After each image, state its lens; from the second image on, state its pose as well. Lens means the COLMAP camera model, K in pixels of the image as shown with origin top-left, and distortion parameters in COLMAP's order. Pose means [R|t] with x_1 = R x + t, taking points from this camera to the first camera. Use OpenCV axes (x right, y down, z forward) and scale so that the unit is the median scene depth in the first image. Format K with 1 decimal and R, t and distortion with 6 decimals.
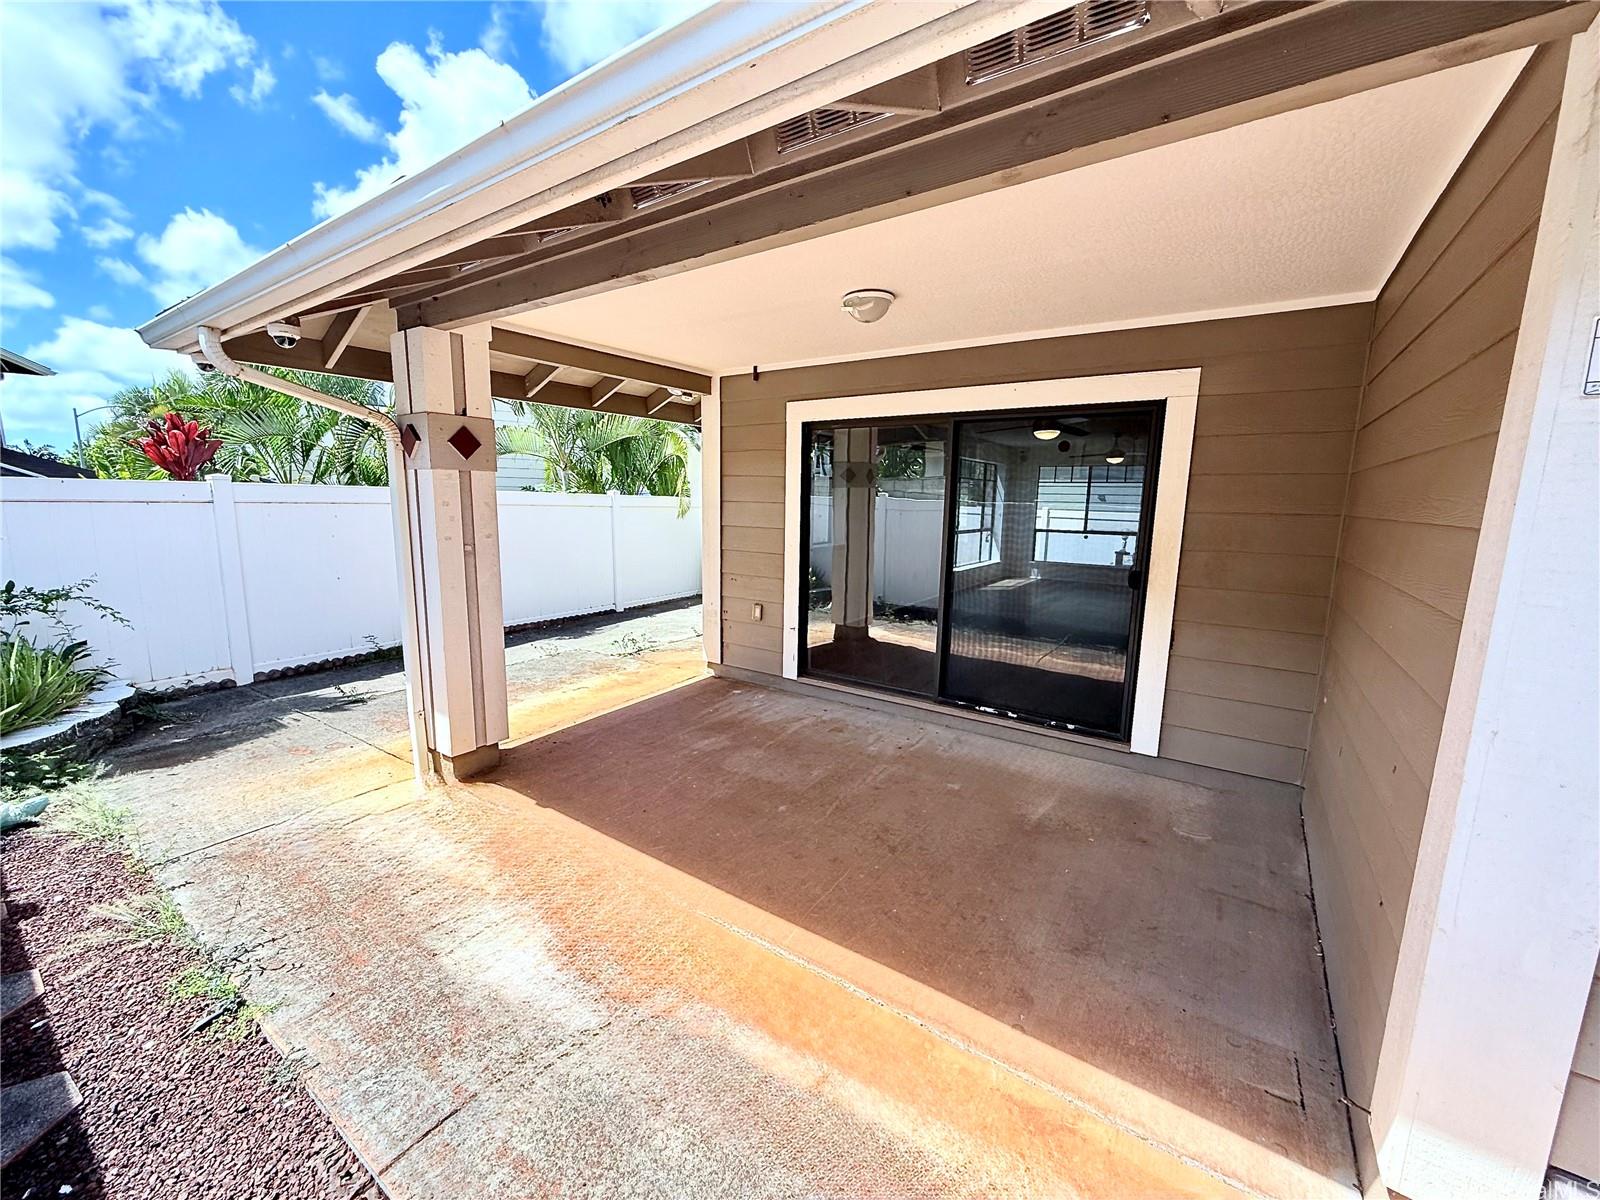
lens RADIAL K [[638.6, 0, 797.1], [0, 638.6, 594.6], [0, 0, 1]] dist [-0.000220, -0.000519]
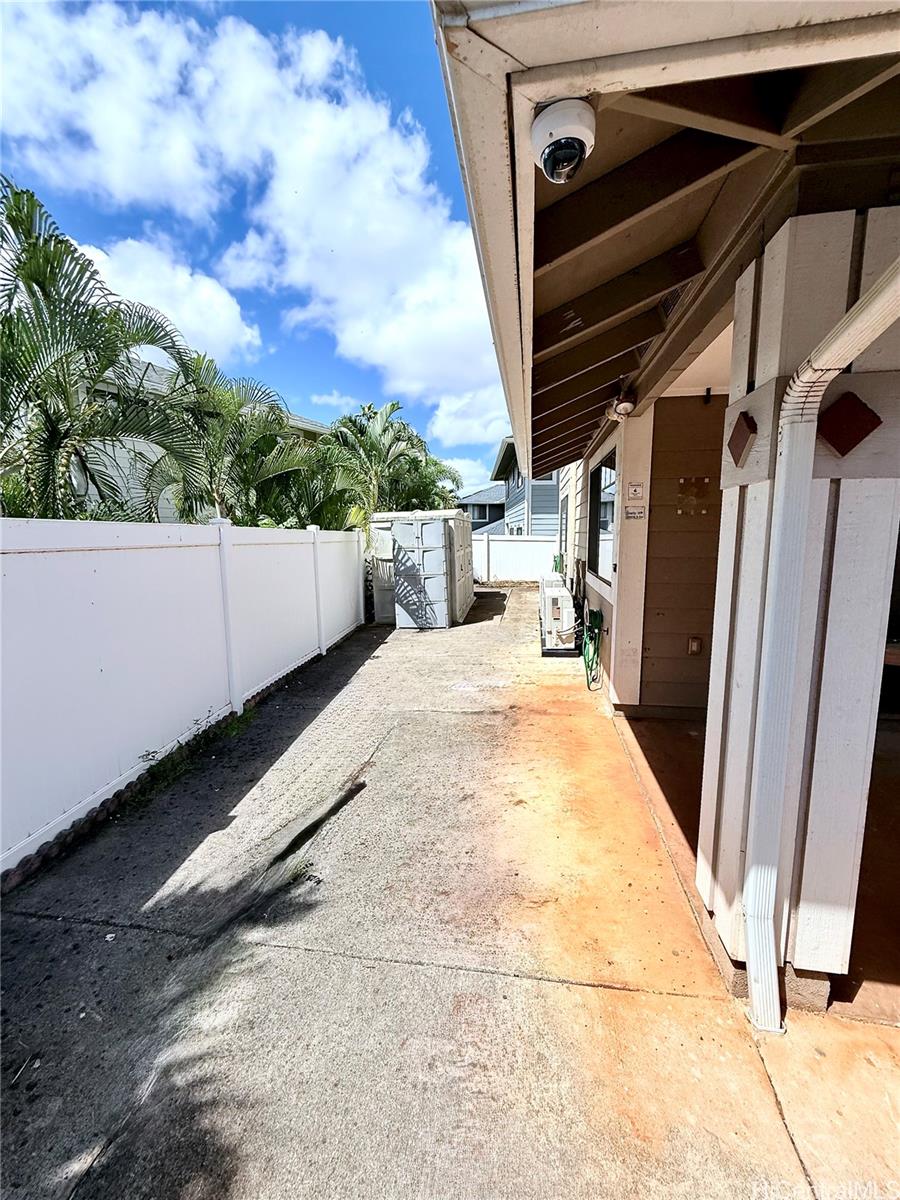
lens RADIAL K [[478.9, 0, 449.1], [0, 478.9, 606.2], [0, 0, 1]] dist [-0.000220, -0.000519]
pose [[0.908393, -0.090274, 0.408256, -0.721947], [0.090374, 0.995725, 0.019088, -0.080893], [-0.408234, 0.019556, 0.912668, 0.535539]]
